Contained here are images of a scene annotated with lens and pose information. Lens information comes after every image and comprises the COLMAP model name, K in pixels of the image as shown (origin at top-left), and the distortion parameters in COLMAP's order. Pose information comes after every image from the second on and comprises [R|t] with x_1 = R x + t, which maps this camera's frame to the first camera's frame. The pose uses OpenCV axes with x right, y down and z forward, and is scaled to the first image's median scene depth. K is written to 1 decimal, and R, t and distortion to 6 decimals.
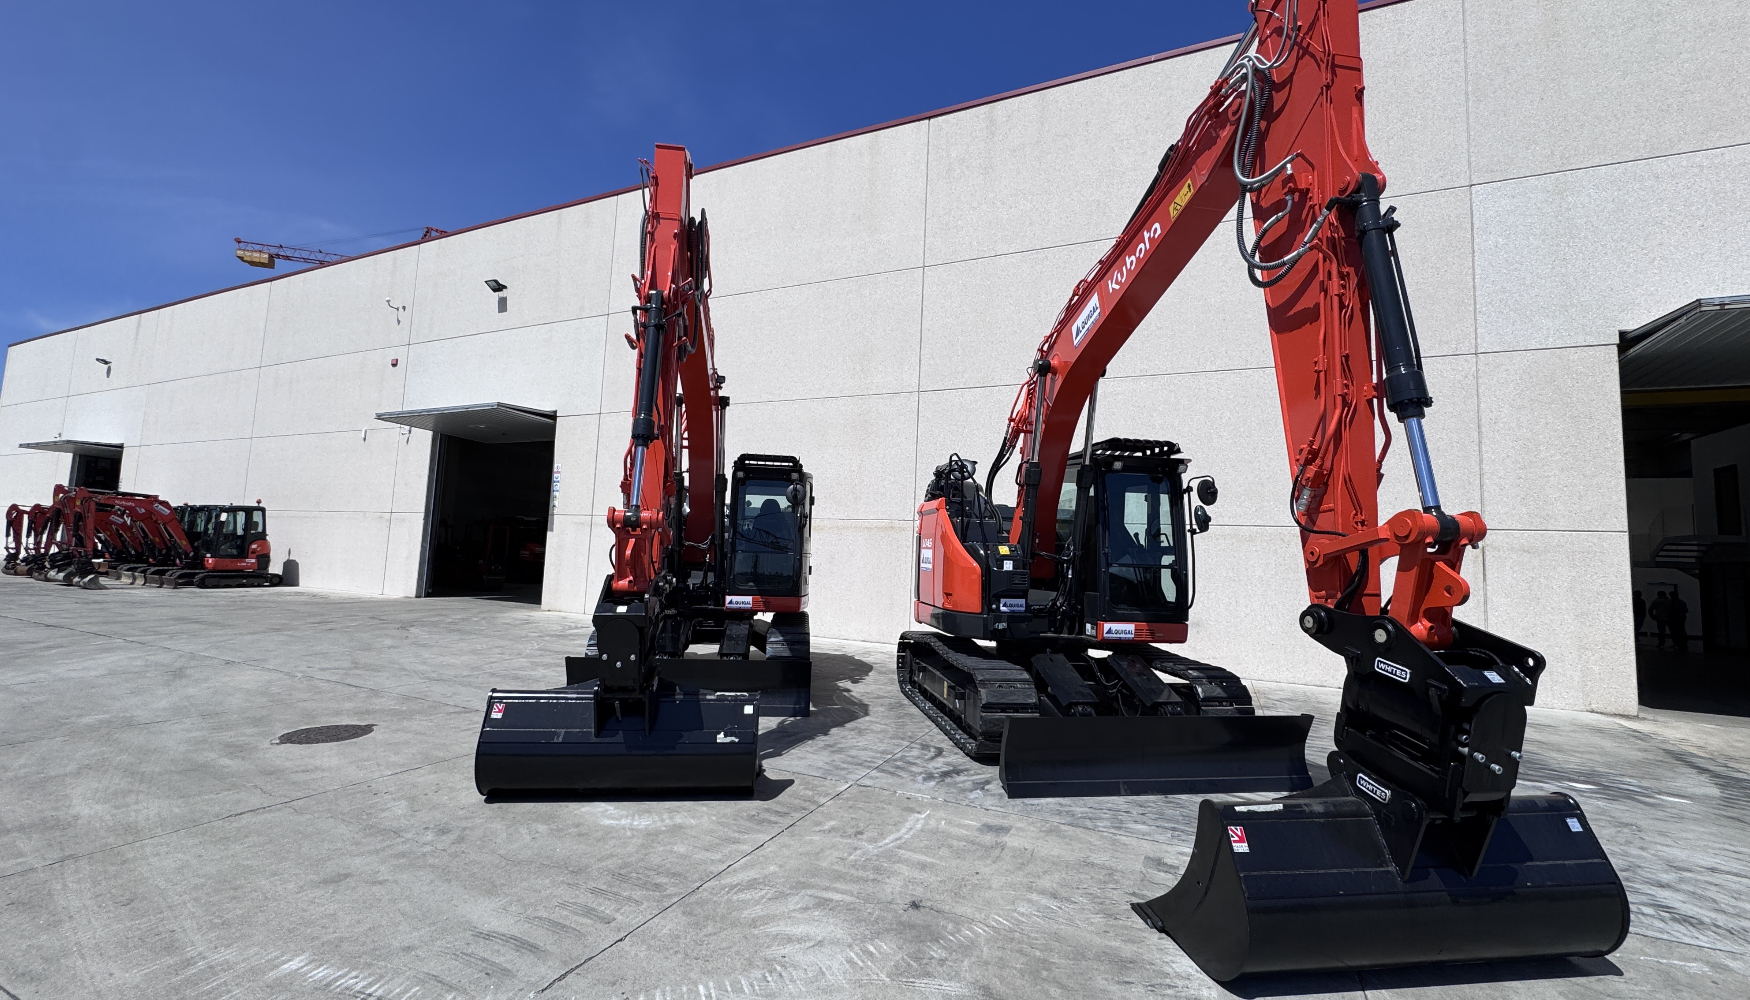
lens RADIAL K [[700.4, 0, 870.9], [0, 700.4, 501.1], [0, 0, 1]] dist [-0.002045, 0.000268]
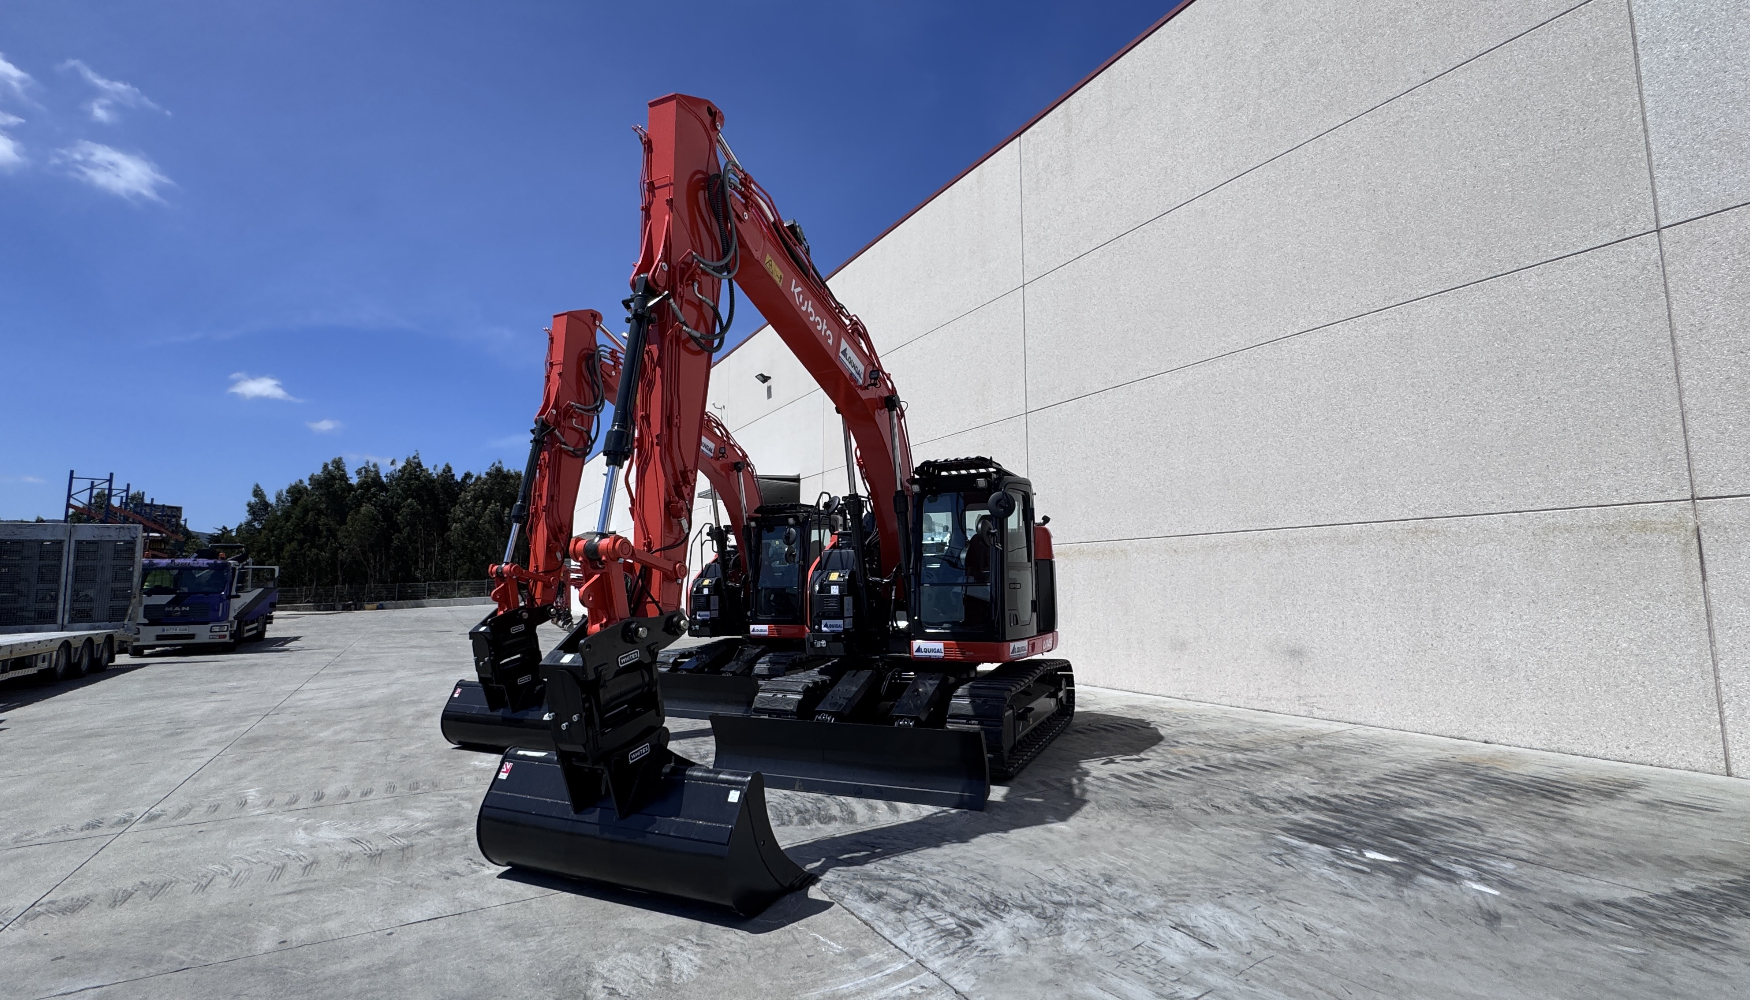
lens RADIAL K [[748.0, 0, 874.5], [0, 748.0, 501.0], [0, 0, 1]] dist [-0.000846, 0.000306]
pose [[0.834010, -0.108412, -0.540993, 0.899113], [0.083421, 0.994011, -0.070591, 0.040618], [0.545406, 0.013743, 0.838059, 0.040609]]
